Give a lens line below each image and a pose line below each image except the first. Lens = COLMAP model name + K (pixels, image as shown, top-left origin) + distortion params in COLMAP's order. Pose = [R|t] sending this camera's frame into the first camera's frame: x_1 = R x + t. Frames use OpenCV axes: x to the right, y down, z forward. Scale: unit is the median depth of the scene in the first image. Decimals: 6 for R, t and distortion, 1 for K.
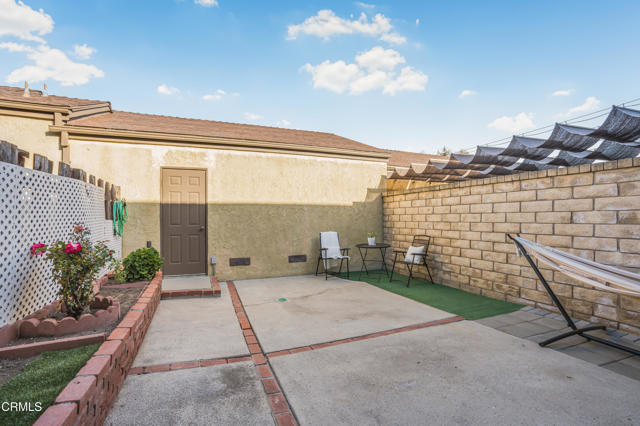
lens RADIAL K [[288.6, 0, 318.4], [0, 288.6, 214.4], [0, 0, 1]] dist [-0.033233, 0.002026]
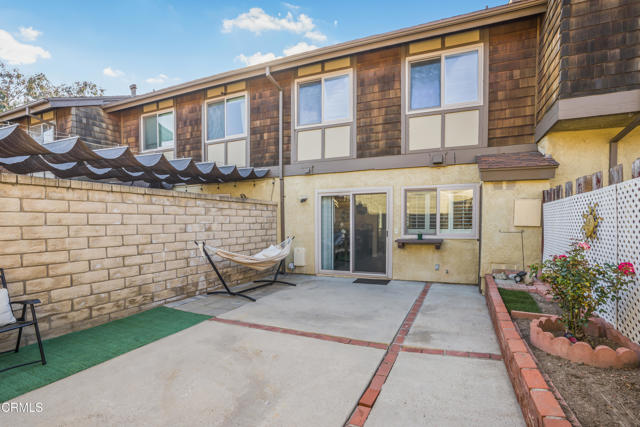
lens RADIAL K [[288.6, 0, 328.6], [0, 288.6, 228.0], [0, 0, 1]] dist [-0.033233, 0.002026]
pose [[-0.680805, -0.010695, 0.732386, -0.525475], [-0.002643, 0.999923, 0.012146, -0.007893], [-0.732460, 0.006333, -0.680781, 1.190011]]
